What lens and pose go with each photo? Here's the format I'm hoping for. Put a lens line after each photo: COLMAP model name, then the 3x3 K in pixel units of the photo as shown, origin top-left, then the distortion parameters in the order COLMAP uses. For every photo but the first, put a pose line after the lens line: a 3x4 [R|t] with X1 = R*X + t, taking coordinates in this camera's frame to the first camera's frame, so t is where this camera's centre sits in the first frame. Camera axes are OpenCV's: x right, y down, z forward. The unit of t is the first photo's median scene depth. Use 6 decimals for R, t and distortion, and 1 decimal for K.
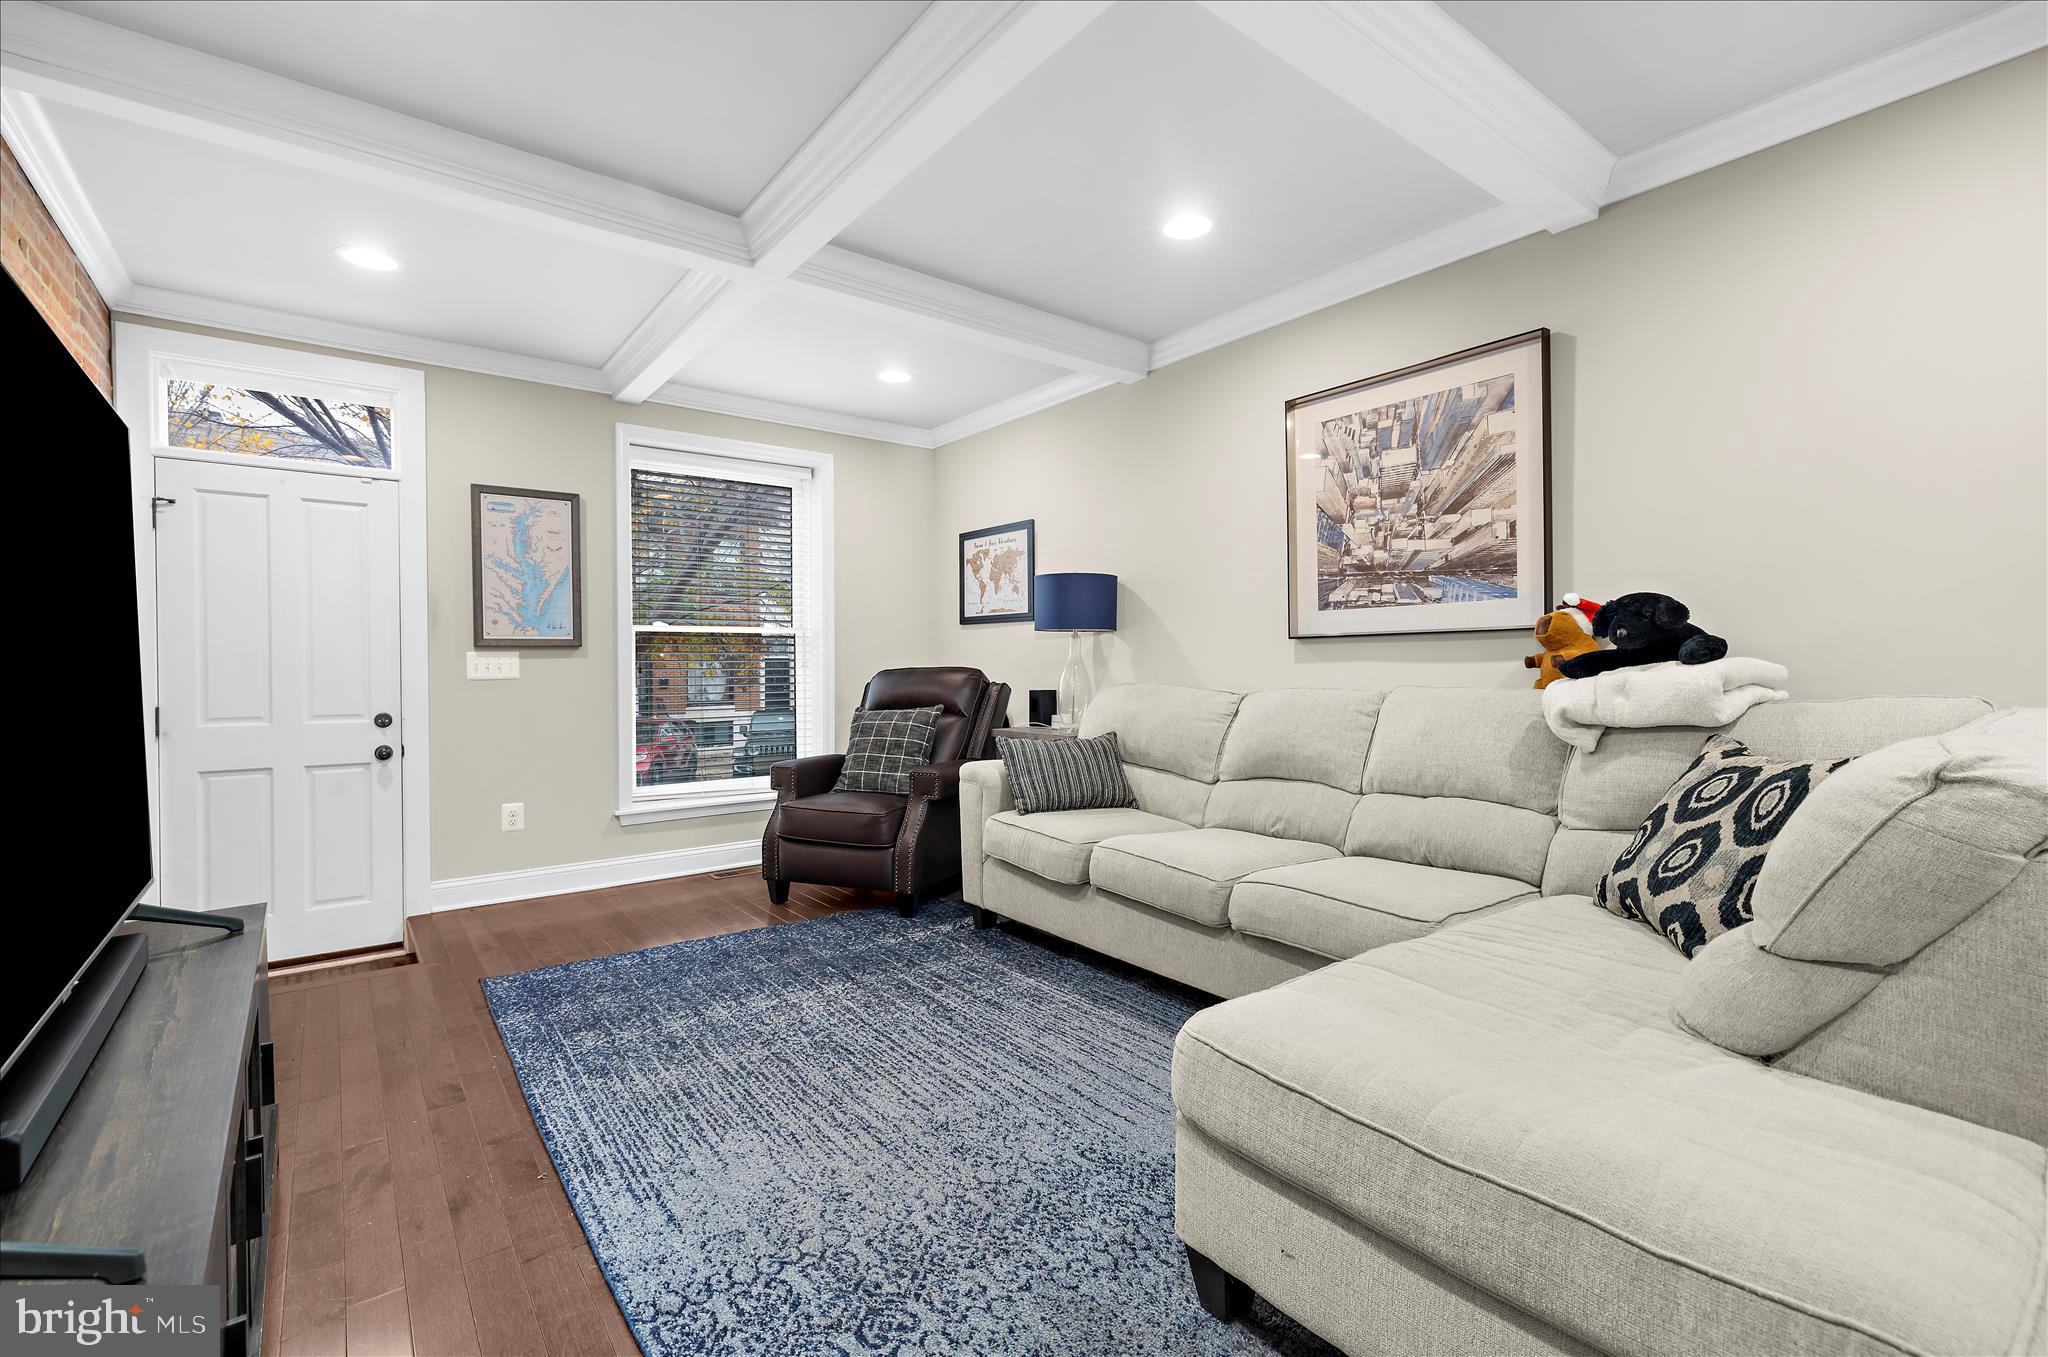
lens RADIAL K [[866.5, 0, 1029.7], [0, 866.5, 676.4], [0, 0, 1]] dist [0.005311, 0.000457]
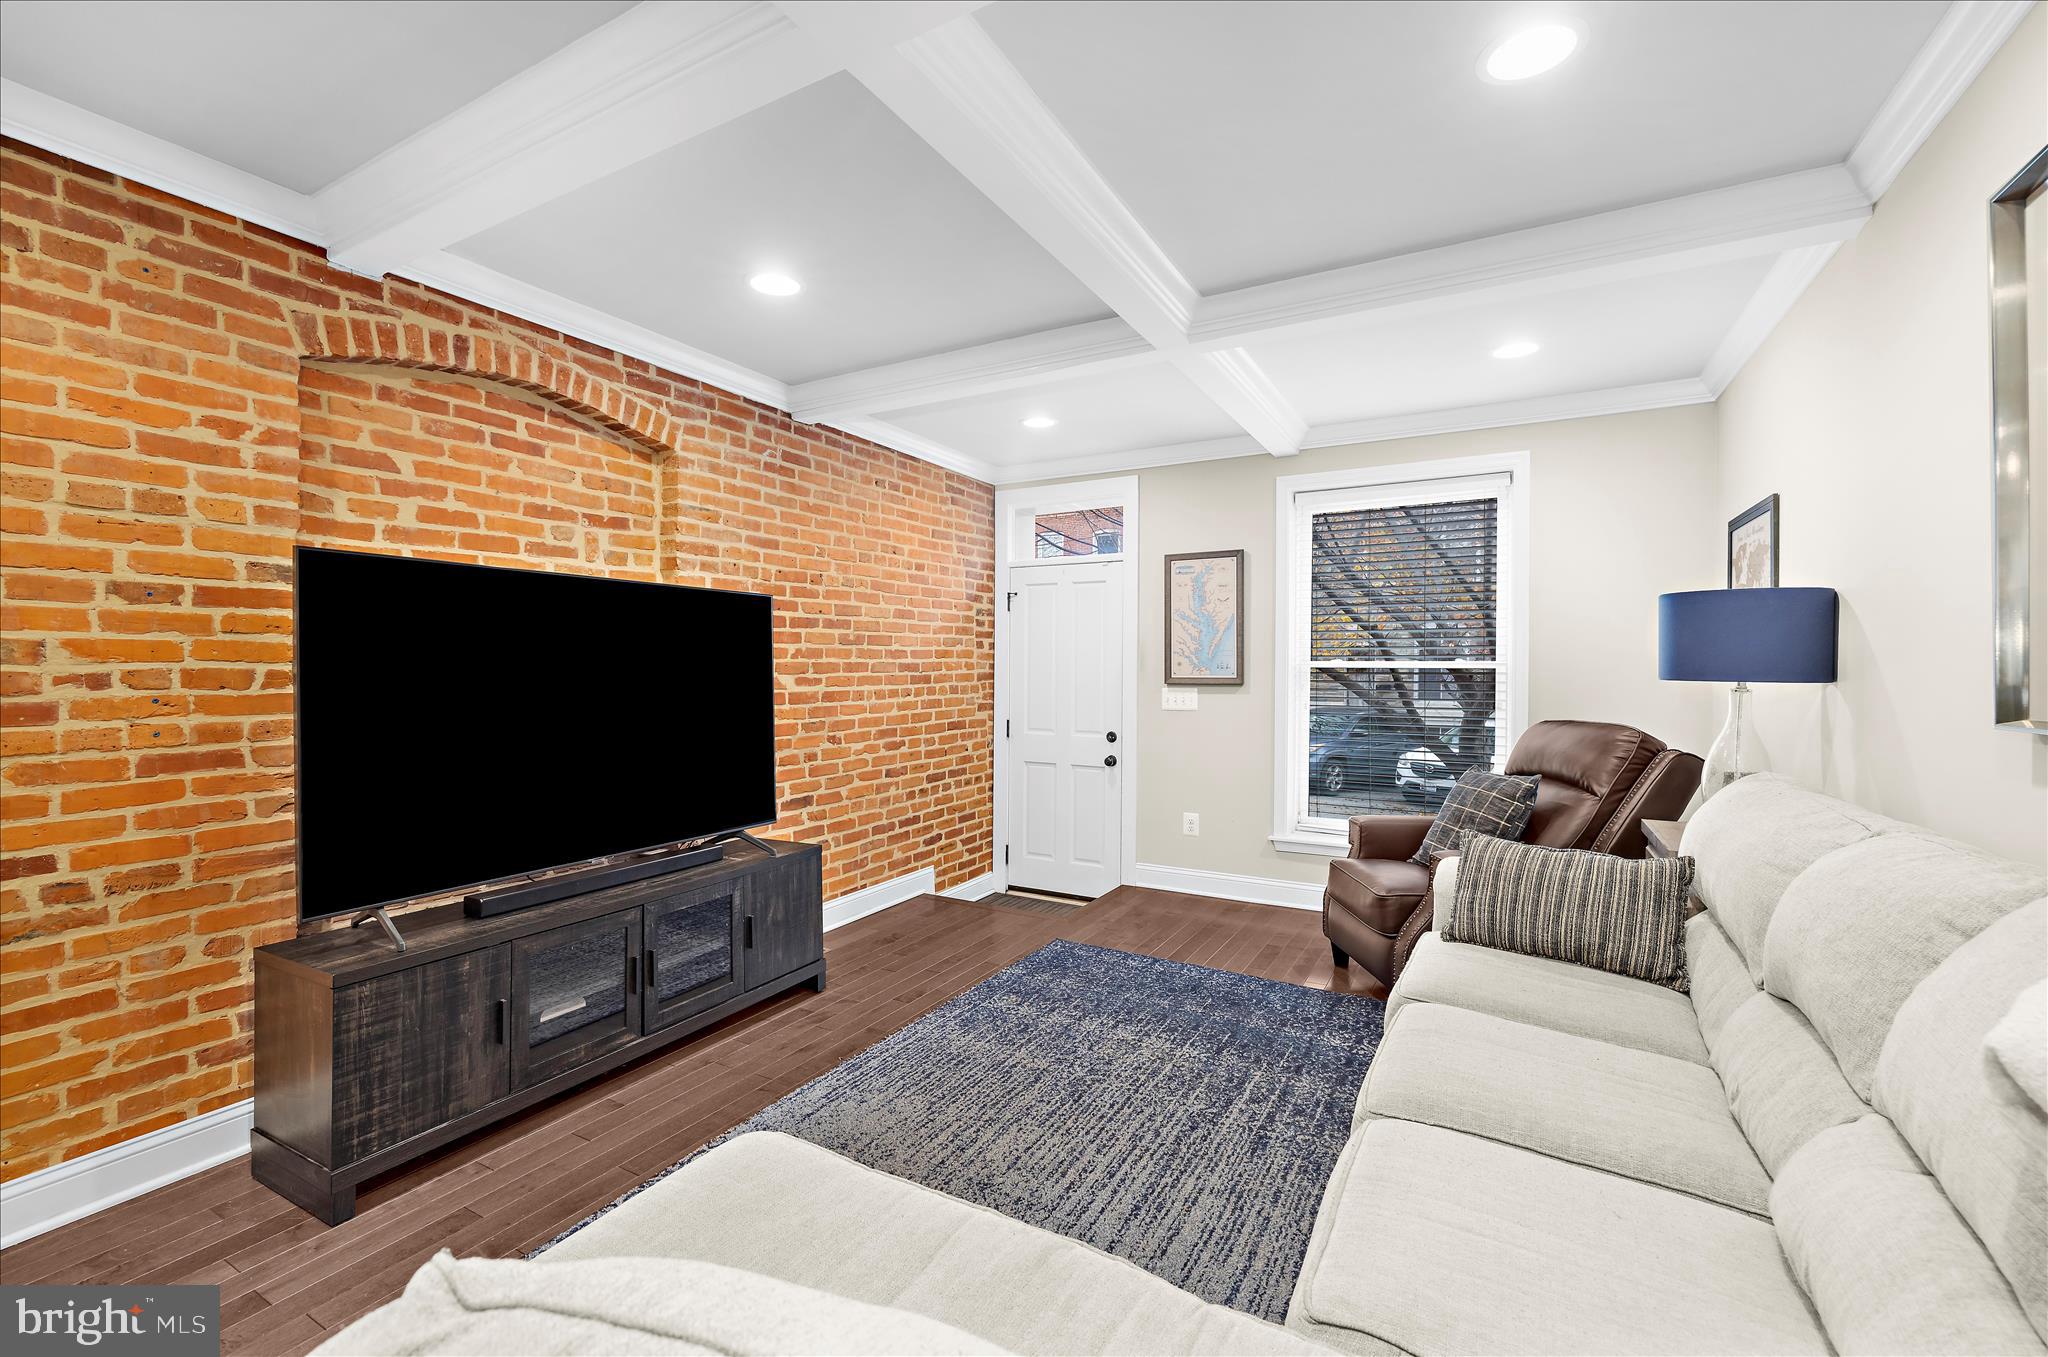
lens RADIAL K [[866.5, 0, 1009.3], [0, 866.5, 674.8], [0, 0, 1]] dist [0.005311, 0.000457]
pose [[0.395095, 0.016083, -0.918500, 0.505036], [-0.020148, 0.999758, 0.008839, -0.063932], [0.918419, 0.015013, 0.395323, 0.349775]]
